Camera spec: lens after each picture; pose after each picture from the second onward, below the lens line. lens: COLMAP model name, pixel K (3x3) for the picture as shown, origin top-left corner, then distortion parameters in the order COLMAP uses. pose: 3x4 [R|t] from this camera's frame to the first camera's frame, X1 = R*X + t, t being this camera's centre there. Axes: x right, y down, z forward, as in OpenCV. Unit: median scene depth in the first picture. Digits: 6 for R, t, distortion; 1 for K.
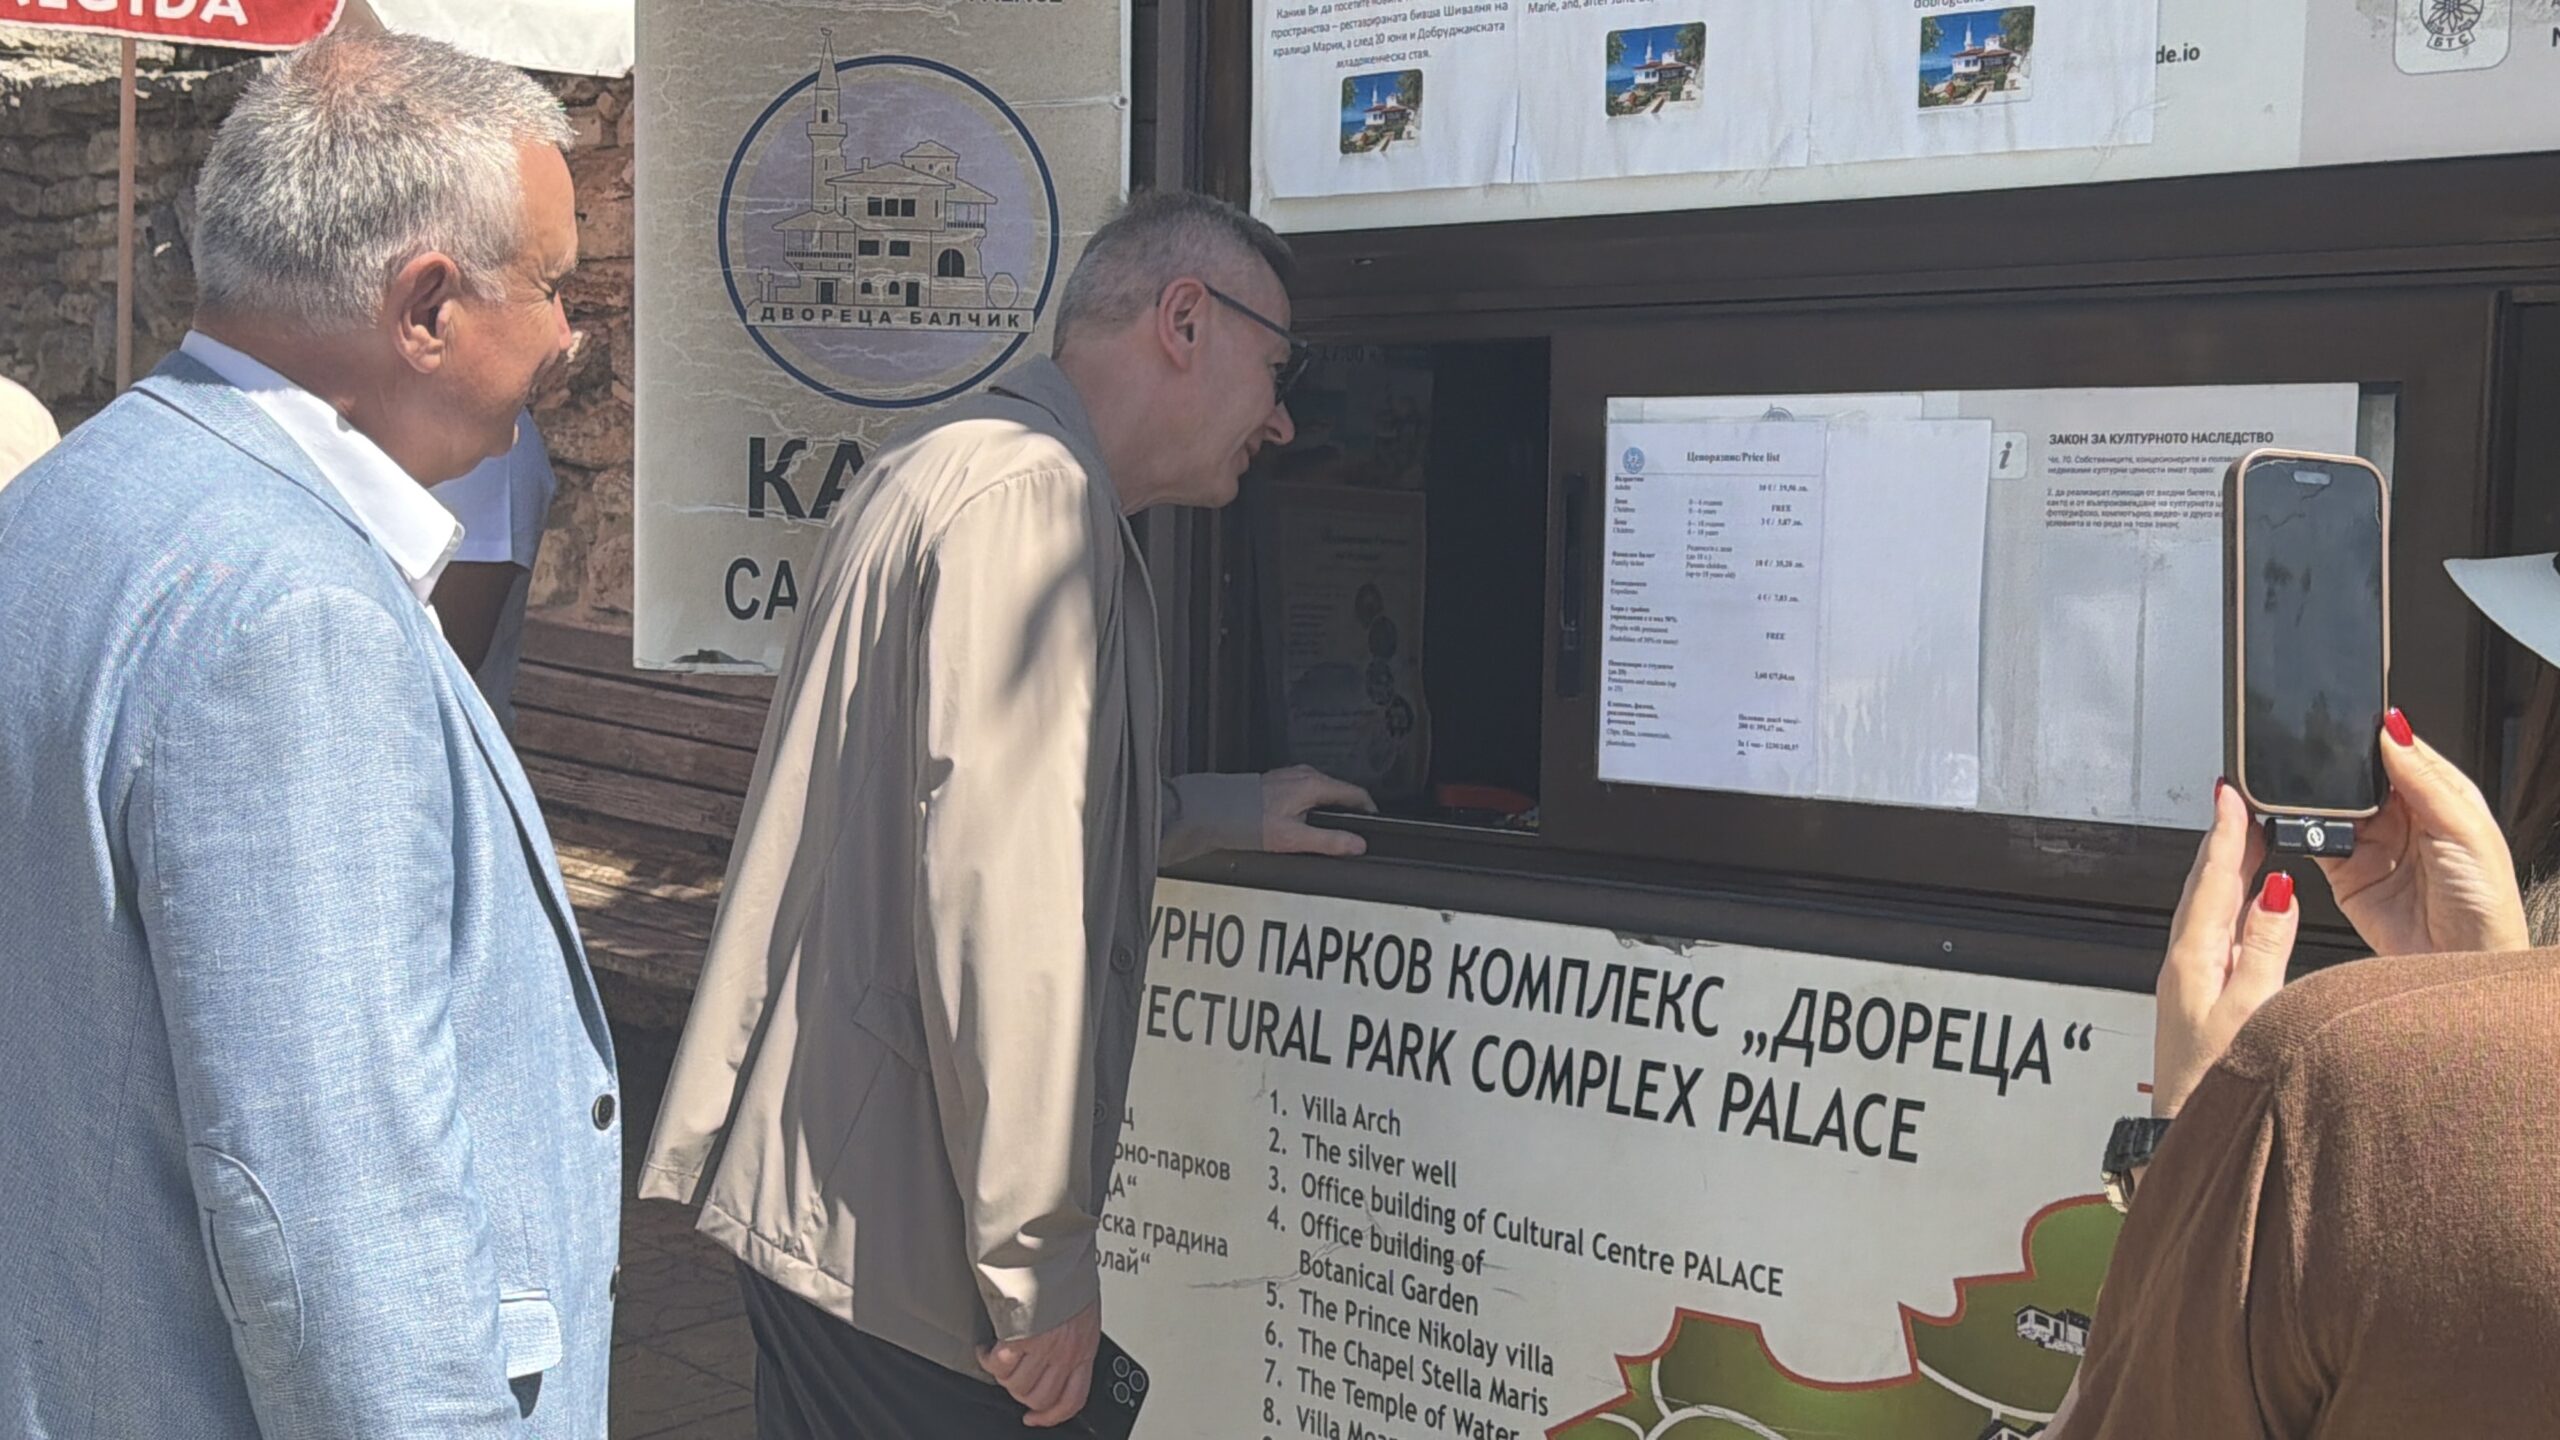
lens RADIAL K [[3454.6, 0, 1279.7], [0, 3454.6, 730.5], [0, 0, 1]] dist [0.136977, 0.000000]
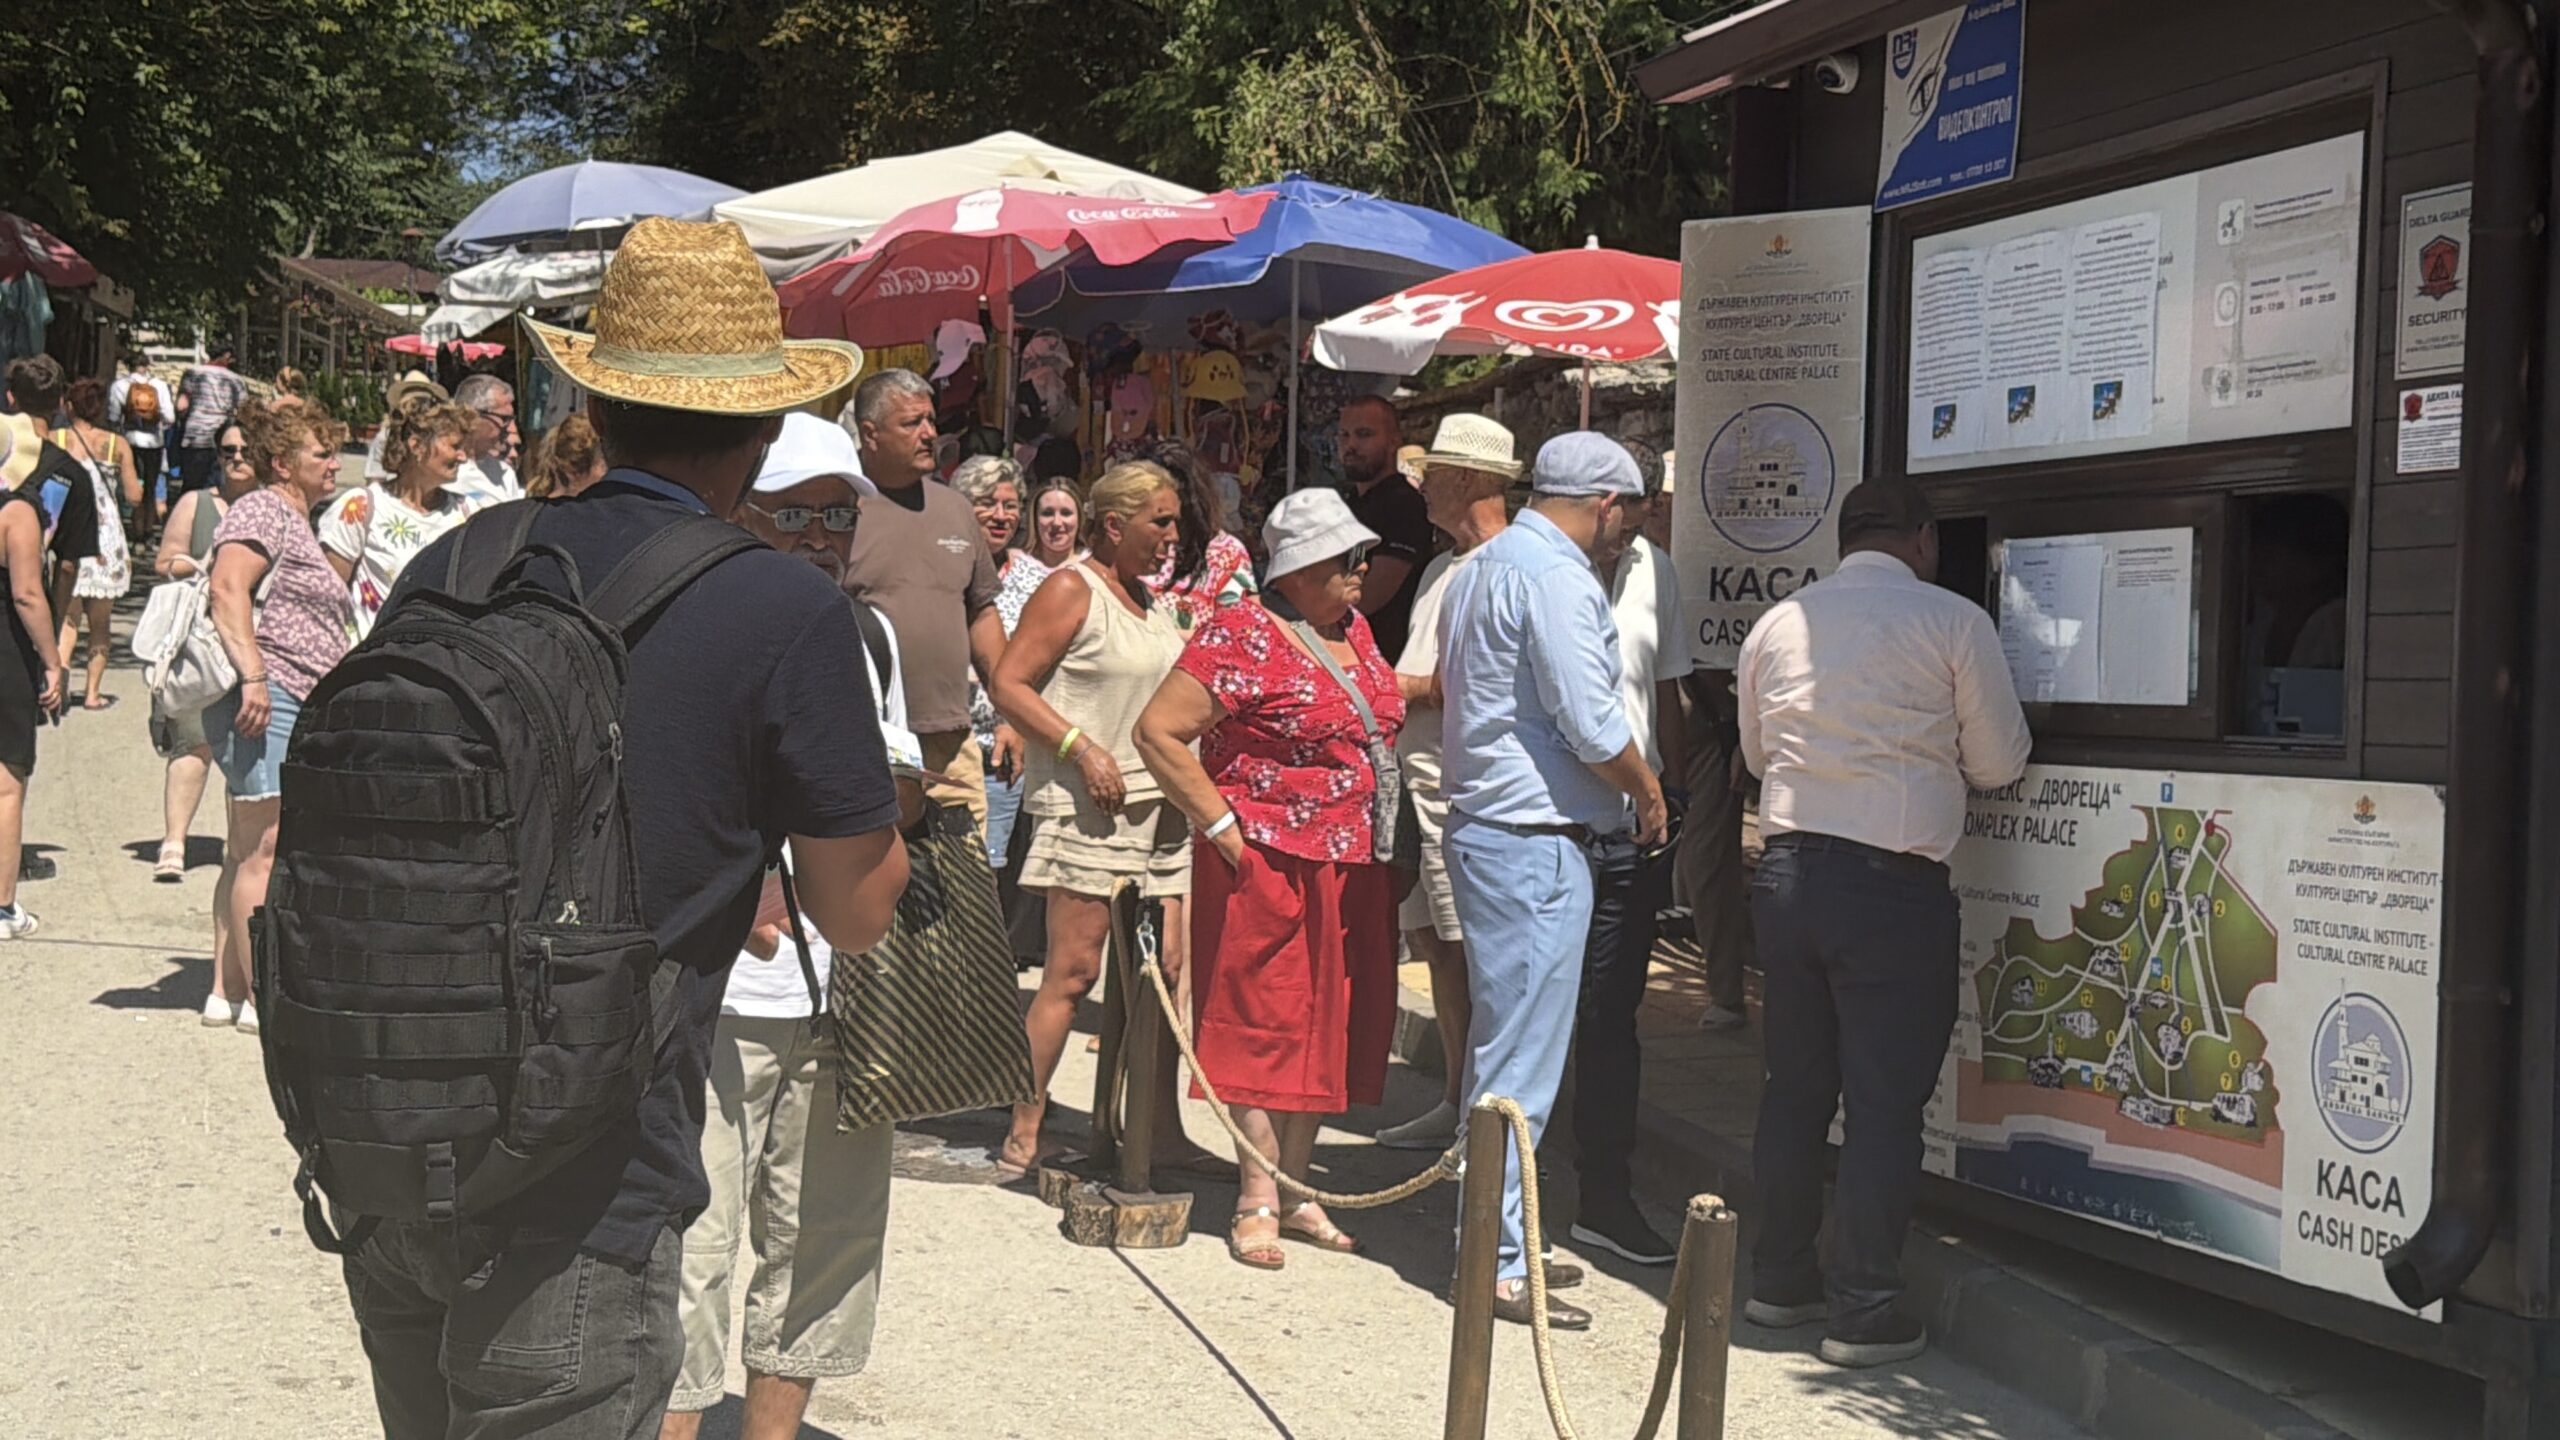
lens RADIAL K [[3454.6, 0, 1279.4], [0, 3454.6, 720.3], [0, 0, 1]] dist [0.136977, 0.000000]
pose [[0.878098, 0.004956, -0.478456, 0.830900], [-0.033735, 0.998099, -0.051574, 0.173948], [0.477291, 0.061428, 0.876596, -1.375368]]
